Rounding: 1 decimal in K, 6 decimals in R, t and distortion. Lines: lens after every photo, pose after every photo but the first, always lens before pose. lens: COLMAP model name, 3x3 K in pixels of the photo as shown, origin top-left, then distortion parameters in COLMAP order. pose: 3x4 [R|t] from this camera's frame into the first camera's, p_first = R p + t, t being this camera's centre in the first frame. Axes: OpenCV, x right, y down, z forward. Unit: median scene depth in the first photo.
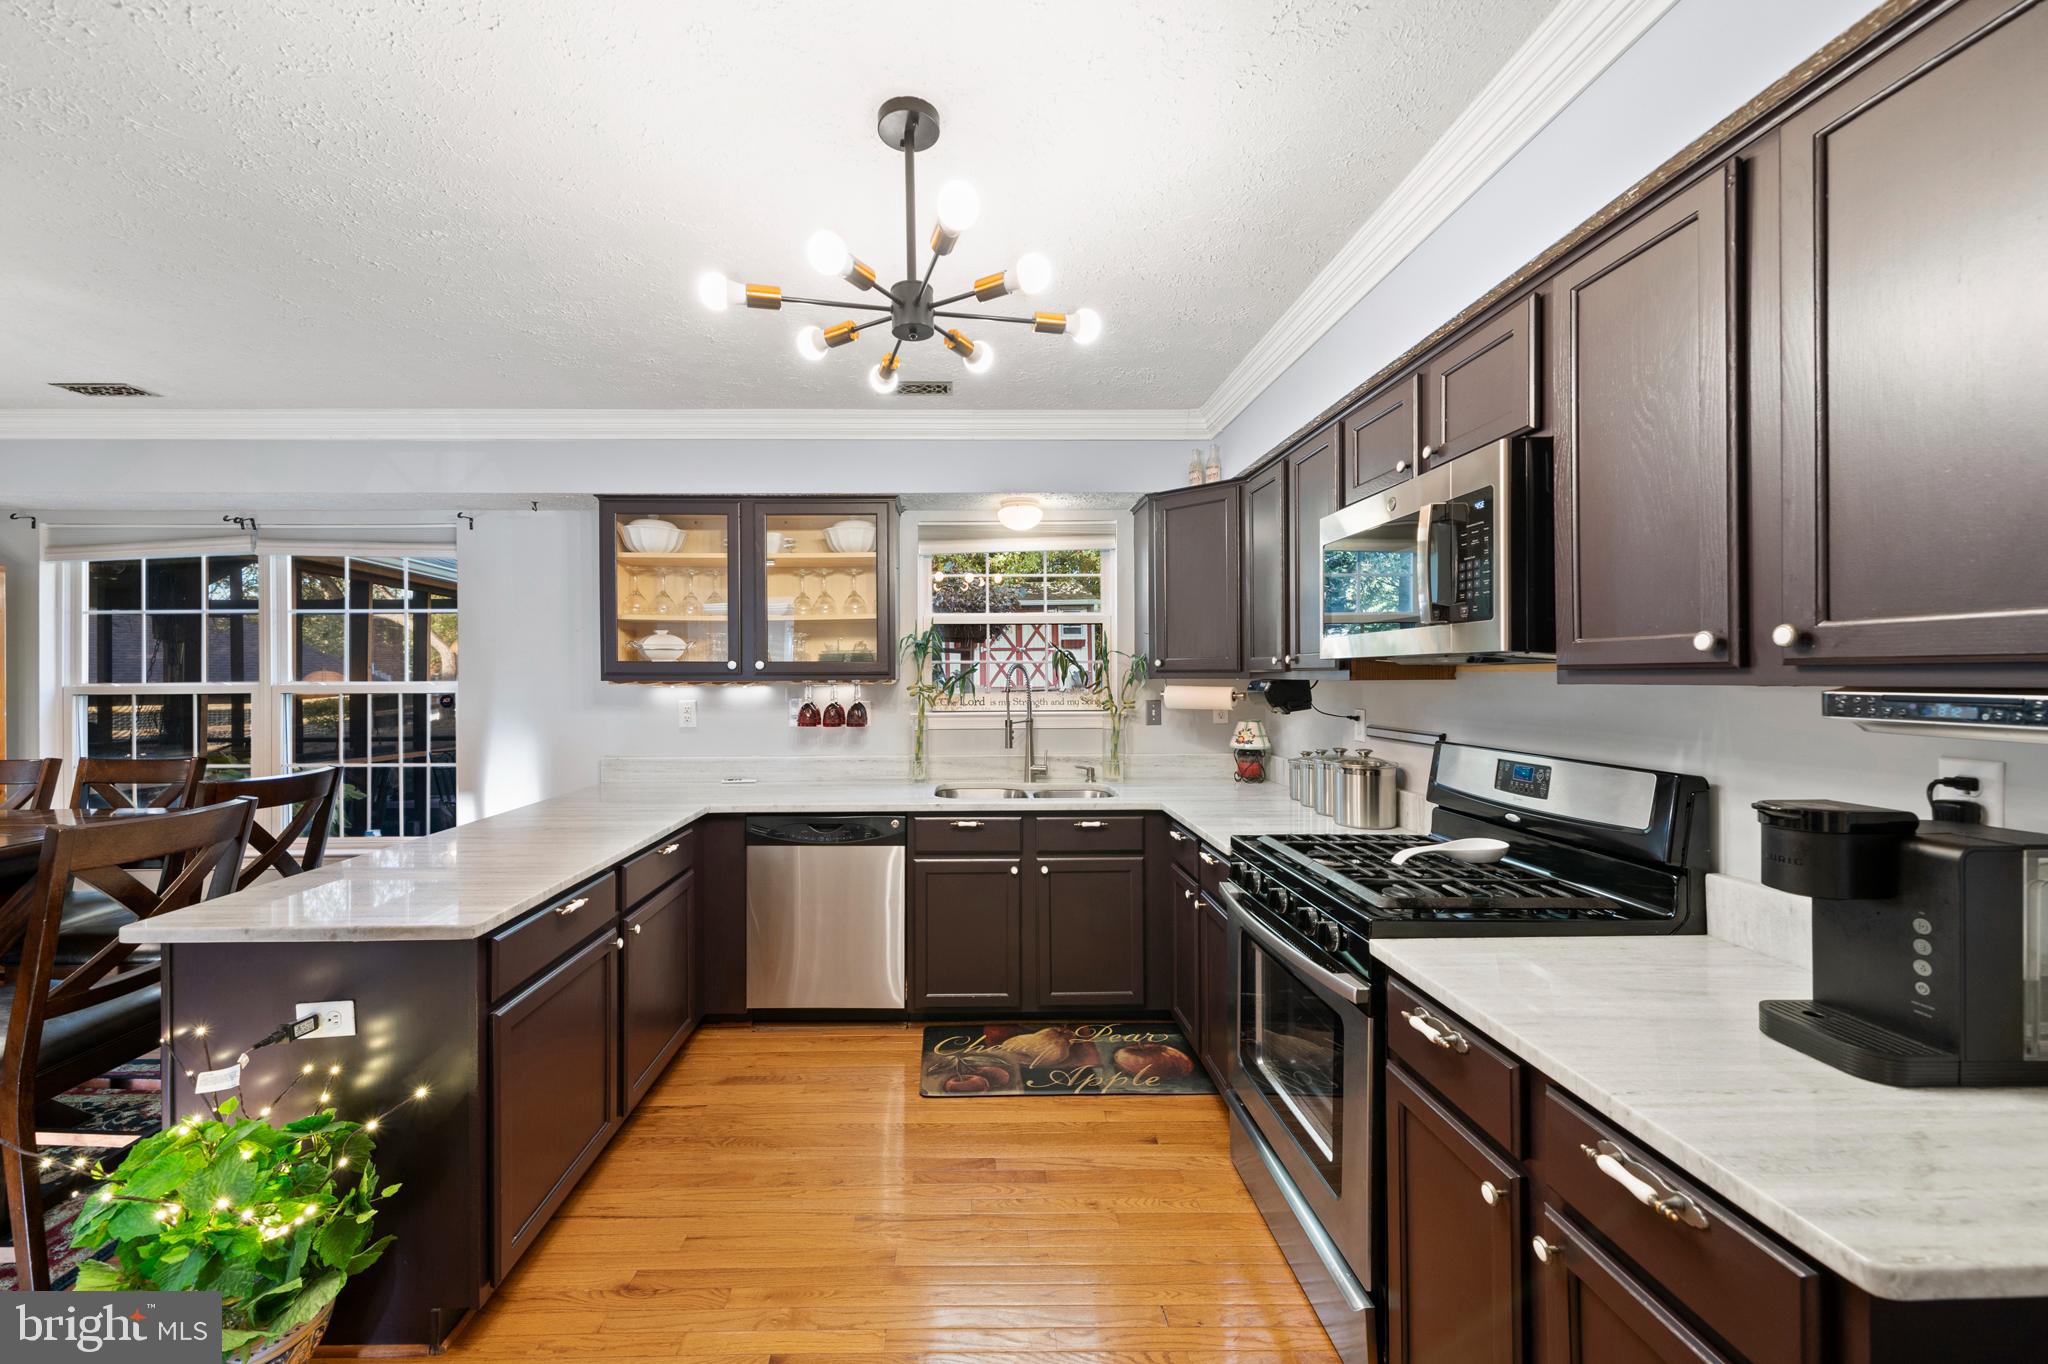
lens RADIAL K [[775.7, 0, 1021.3], [0, 775.7, 674.3], [0, 0, 1]] dist [0.007282, -0.002160]
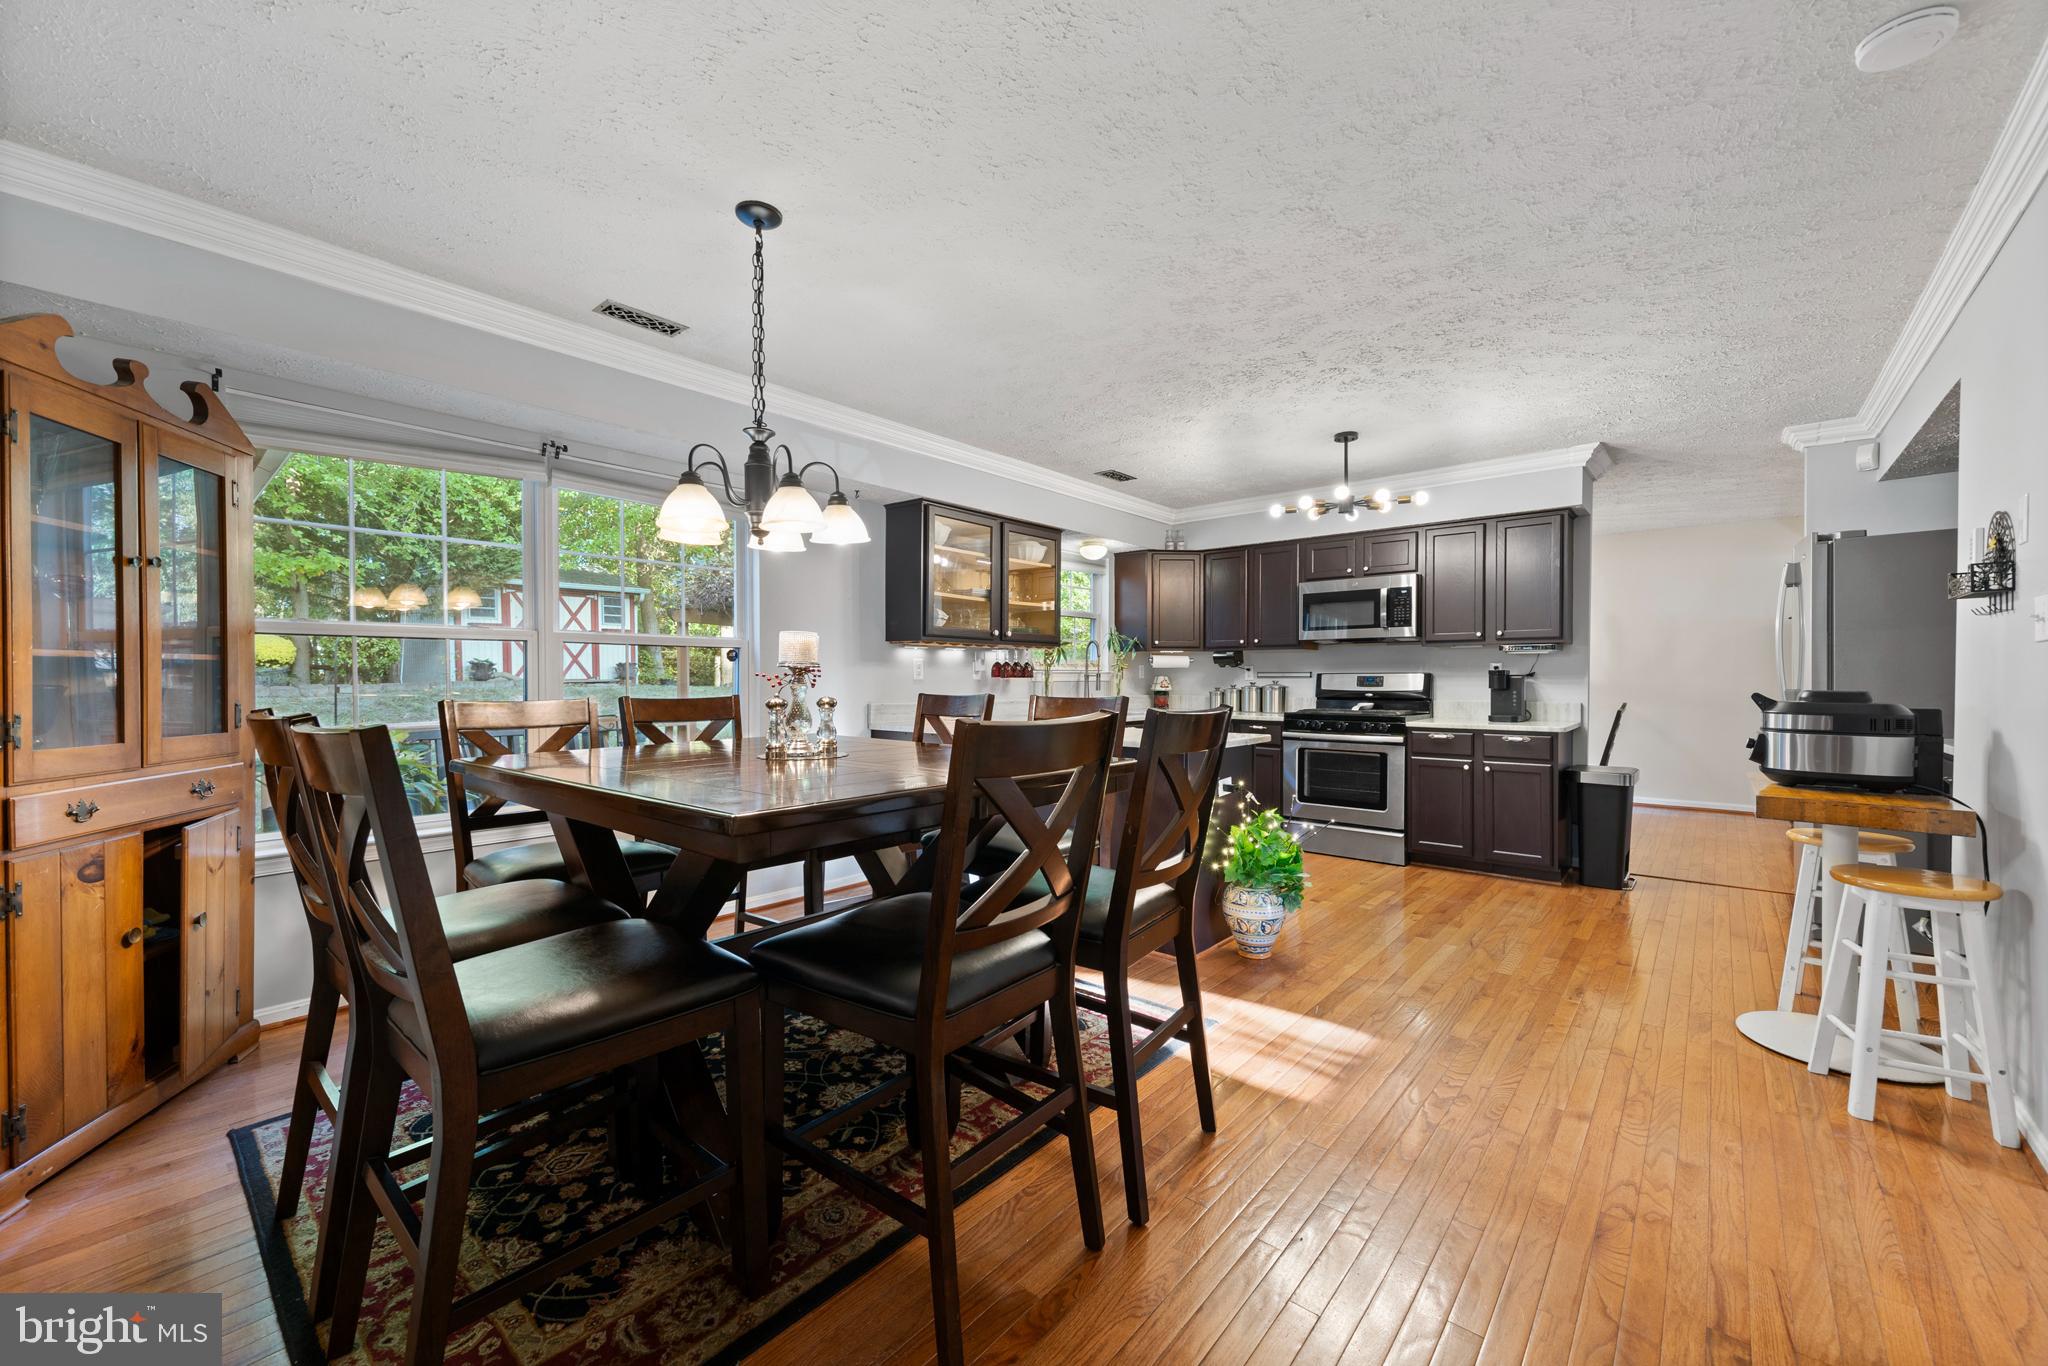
lens RADIAL K [[775.7, 0, 1020.2], [0, 775.7, 677.6], [0, 0, 1]] dist [0.007282, -0.002160]
pose [[0.675887, 0.003355, 0.736998, -1.512426], [-0.004004, 0.999992, -0.000881, 0.079548], [-0.736994, -0.002355, 0.675895, -0.006782]]
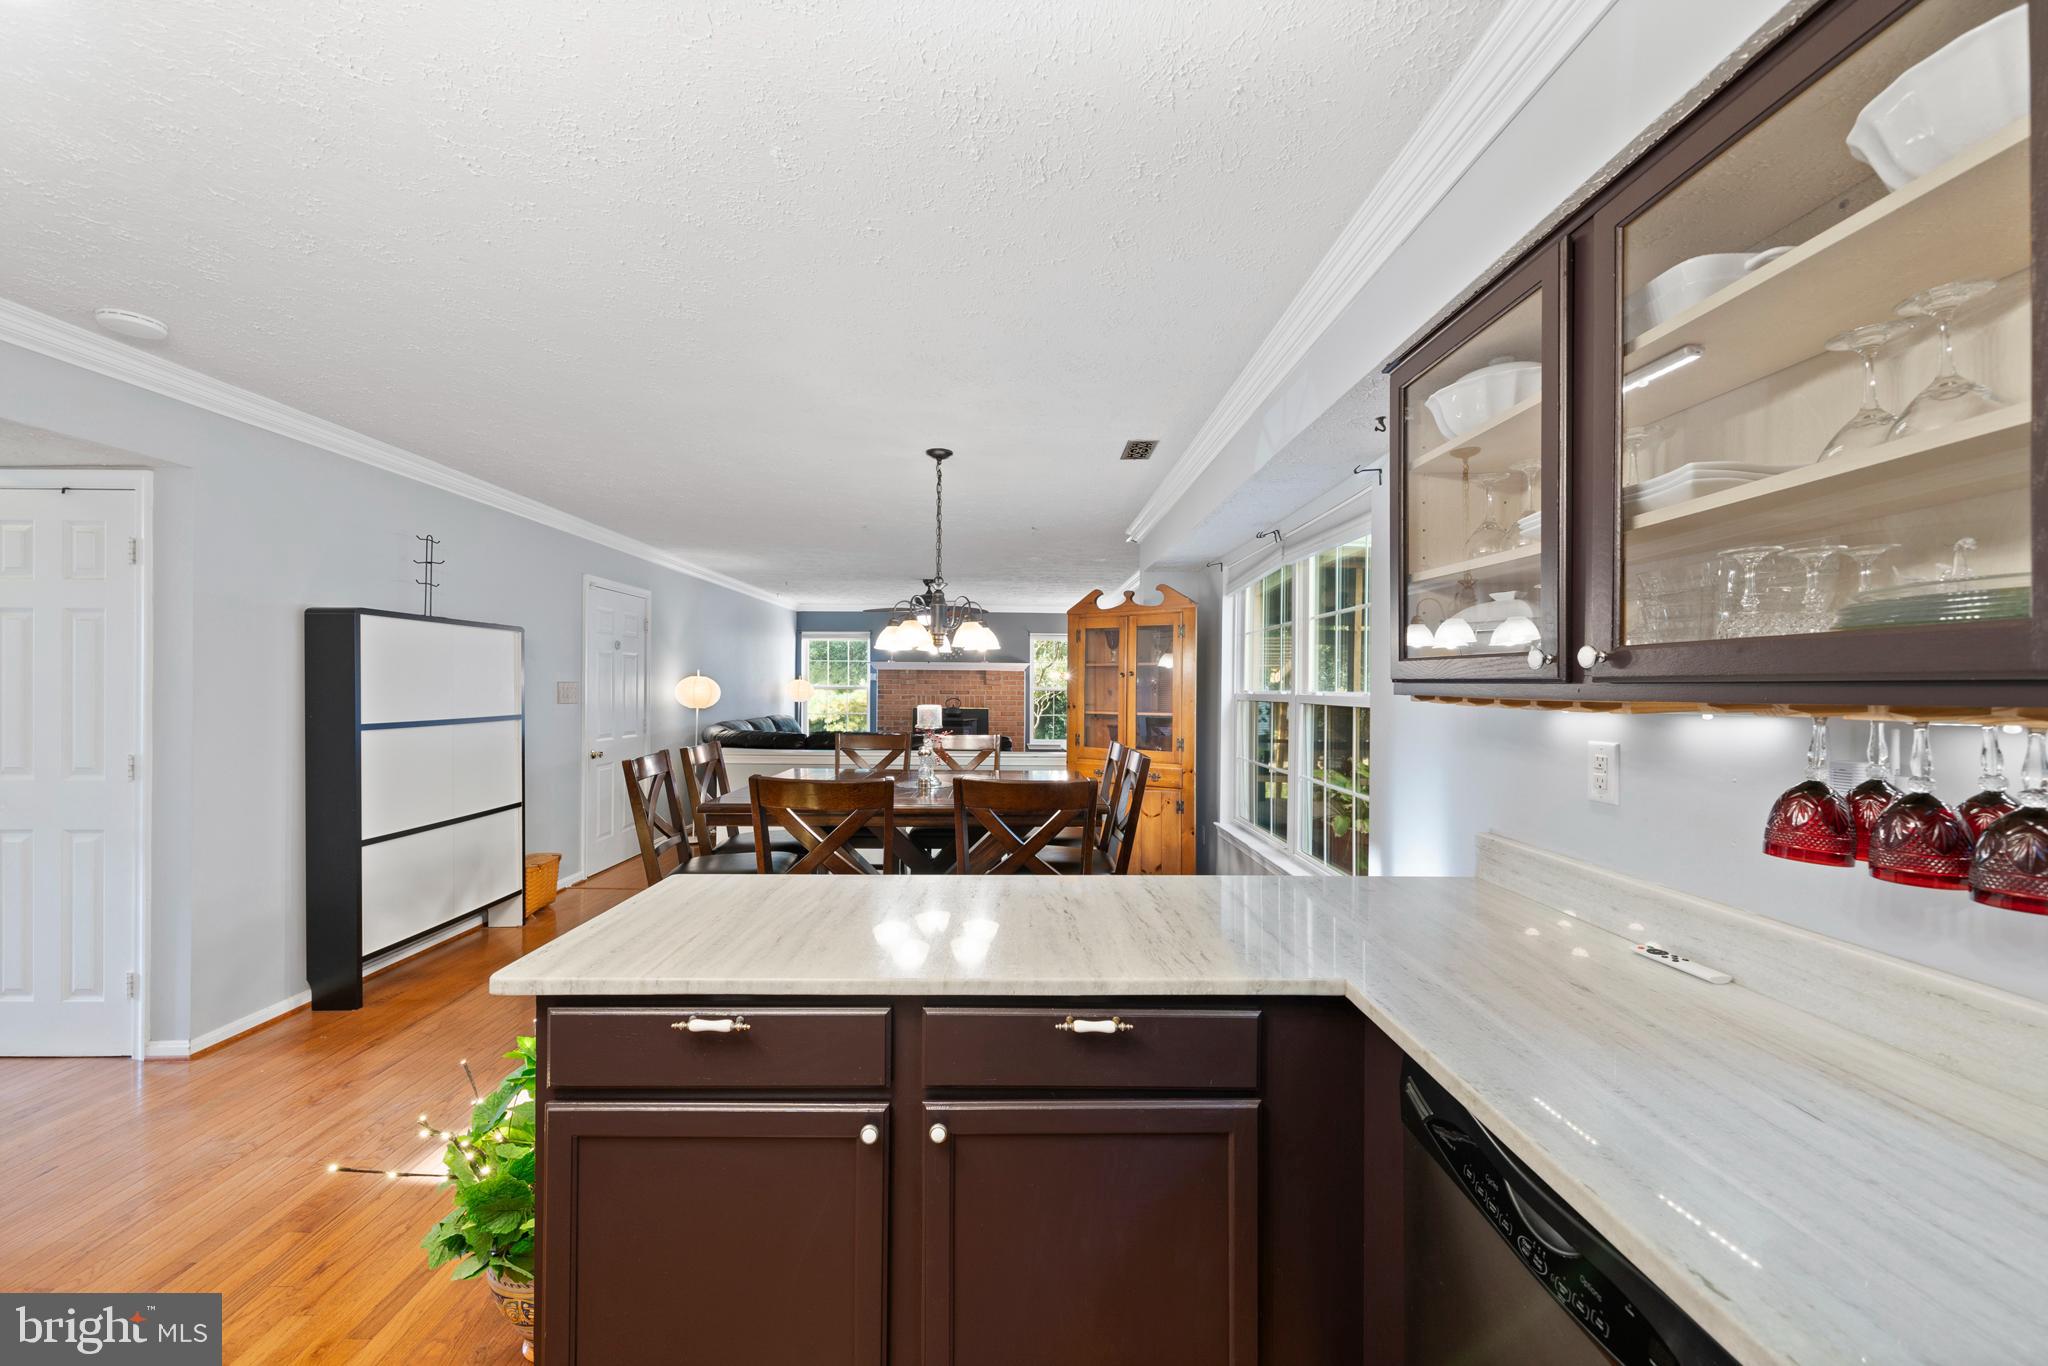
lens RADIAL K [[775.7, 0, 1022.1], [0, 775.7, 688.6], [0, 0, 1]] dist [0.007282, -0.002160]
pose [[-0.018202, 0.005750, -0.999818, 0.033168], [-0.003955, 0.999975, 0.005823, 0.002064], [0.999827, 0.004061, -0.018178, 0.801537]]
